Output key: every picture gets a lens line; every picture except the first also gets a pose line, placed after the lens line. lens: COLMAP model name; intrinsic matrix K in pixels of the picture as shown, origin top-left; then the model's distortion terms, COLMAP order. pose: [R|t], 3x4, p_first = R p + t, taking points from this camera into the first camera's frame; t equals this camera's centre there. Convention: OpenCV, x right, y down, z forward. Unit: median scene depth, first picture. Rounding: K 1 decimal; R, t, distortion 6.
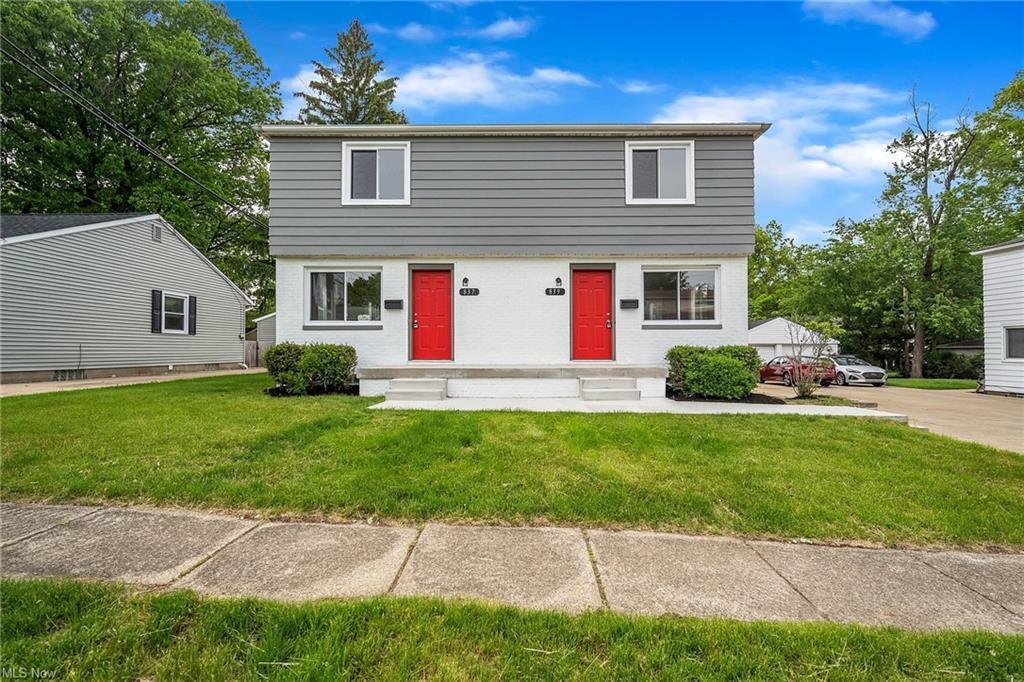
lens RADIAL K [[468.4, 0, 508.0], [0, 468.4, 333.5], [0, 0, 1]] dist [0.002131, -0.000060]
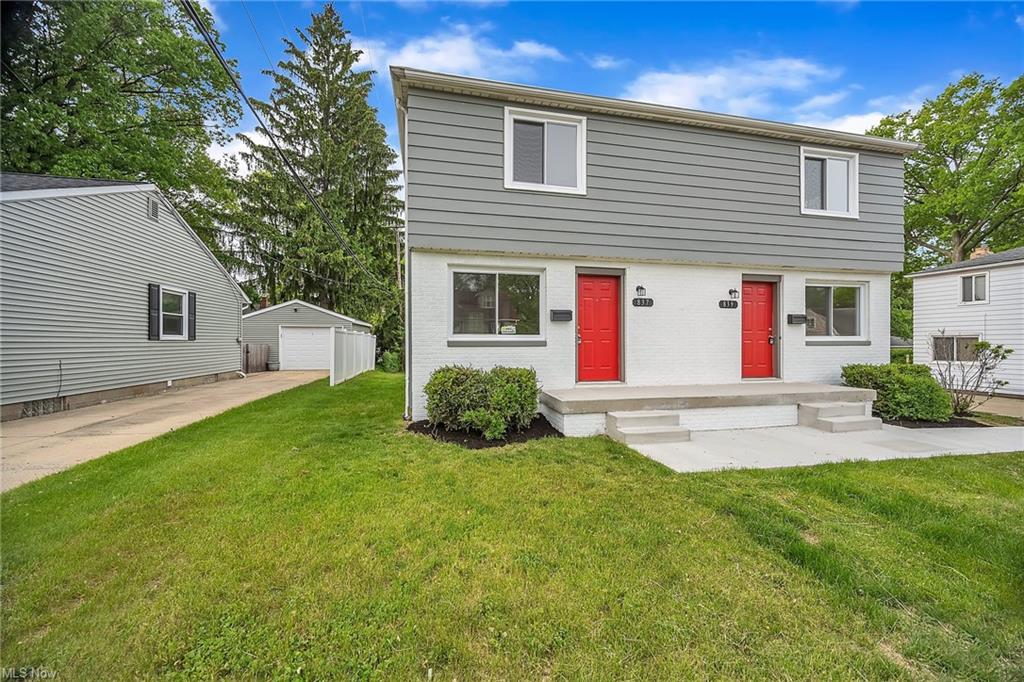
lens RADIAL K [[415.0, 0, 535.7], [0, 415.0, 337.3], [0, 0, 1]] dist [0.000317, 0.000140]
pose [[0.973961, 0.006107, 0.226635, -0.443539], [-0.010223, 0.999803, 0.016995, -0.035092], [-0.226486, -0.018869, 0.973832, 0.296233]]
